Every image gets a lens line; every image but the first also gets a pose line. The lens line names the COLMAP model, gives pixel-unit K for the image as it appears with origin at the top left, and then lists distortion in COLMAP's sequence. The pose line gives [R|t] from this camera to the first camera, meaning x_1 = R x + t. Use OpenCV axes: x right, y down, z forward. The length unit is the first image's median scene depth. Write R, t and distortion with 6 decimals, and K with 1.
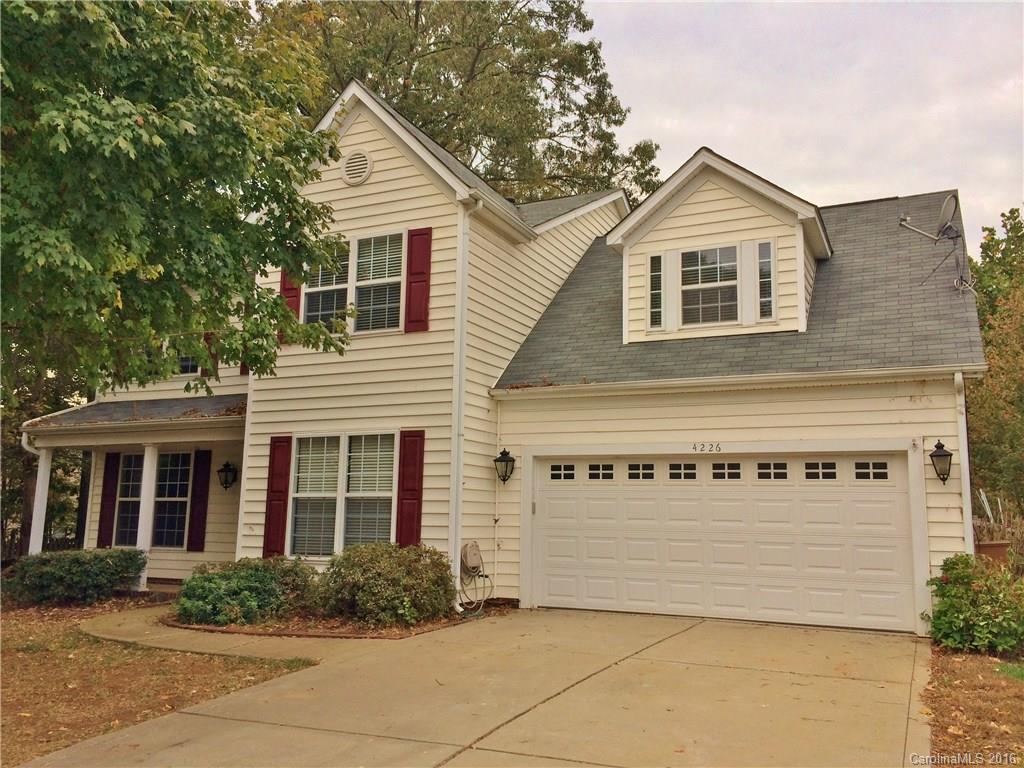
lens RADIAL K [[881.2, 0, 510.5], [0, 881.2, 383.9], [0, 0, 1]] dist [0.073086, -0.096046]
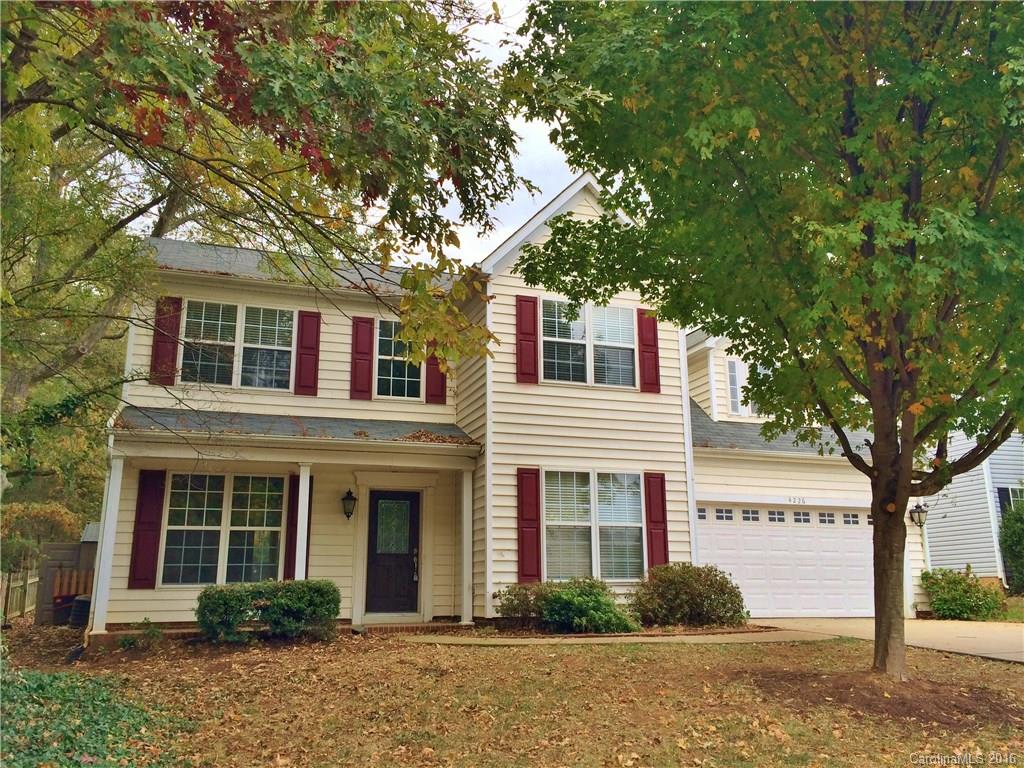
lens RADIAL K [[881.2, 0, 513.0], [0, 881.2, 383.0], [0, 0, 1]] dist [0.073086, -0.096046]
pose [[0.694287, 0.147979, 0.704321, -1.056380], [-0.091362, 0.988838, -0.117696, 0.085599], [-0.713876, 0.017366, 0.700057, 0.264161]]
